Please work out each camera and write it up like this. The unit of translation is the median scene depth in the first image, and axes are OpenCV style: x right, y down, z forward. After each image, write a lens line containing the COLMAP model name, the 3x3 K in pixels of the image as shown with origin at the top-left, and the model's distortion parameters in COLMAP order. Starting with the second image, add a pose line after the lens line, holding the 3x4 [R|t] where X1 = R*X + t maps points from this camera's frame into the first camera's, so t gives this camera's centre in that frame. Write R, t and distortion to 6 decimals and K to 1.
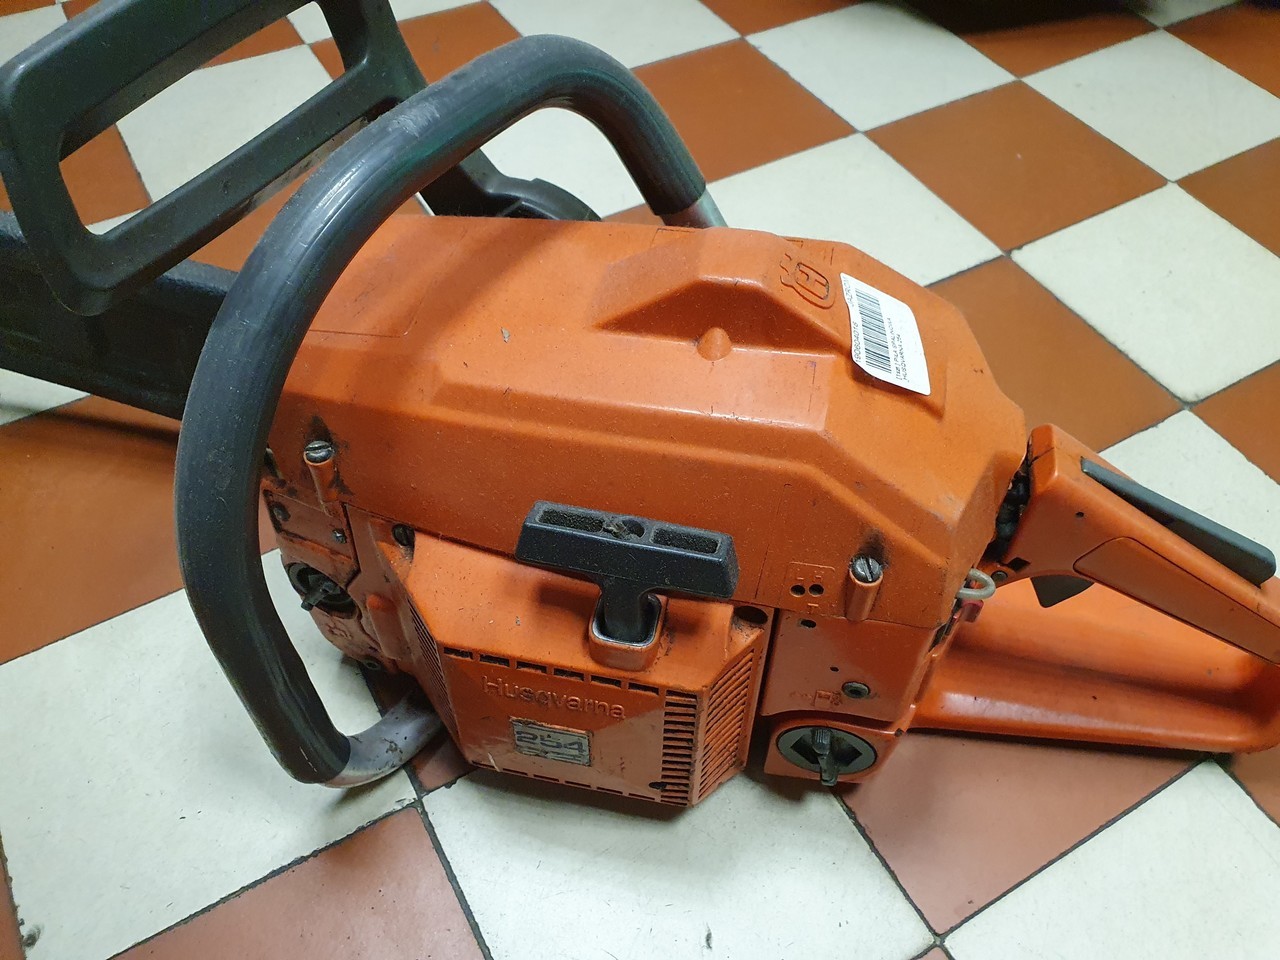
lens RADIAL K [[1062.9, 0, 640.0], [0, 1062.9, 480.0], [0, 0, 1]] dist [-0.004969, -0.001191]
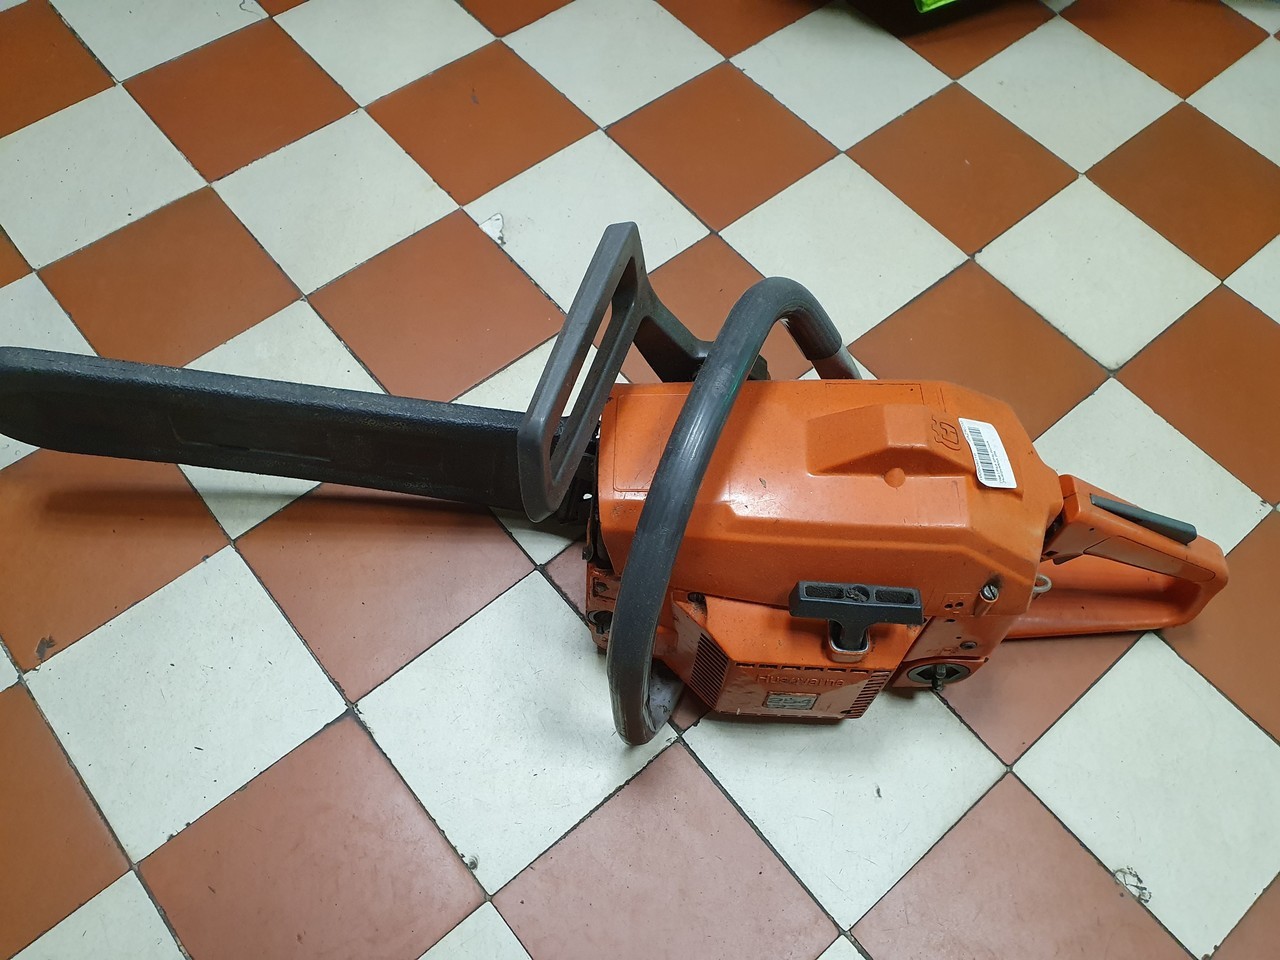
lens RADIAL K [[1034.6, 0, 637.7], [0, 1034.6, 502.6], [0, 0, 1]] dist [0.003433, -0.003168]
pose [[0.984798, -0.141009, 0.101432, -0.411628], [0.119240, 0.973419, 0.195541, -0.373237], [-0.126309, -0.180474, 0.975436, -0.454672]]
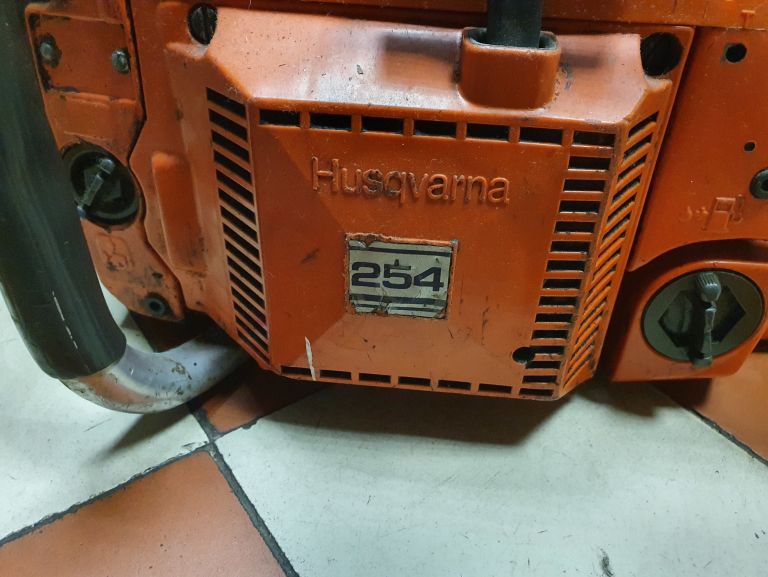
lens RADIAL K [[637.8, 0, 384.0], [0, 637.8, 288.5], [0, 0, 1]] dist [-0.004969, -0.001191]
pose [[0.993620, -0.041661, 0.104802, -0.134107], [0.066825, 0.966056, -0.249538, 0.348116], [-0.090848, 0.254949, 0.962677, 0.531706]]
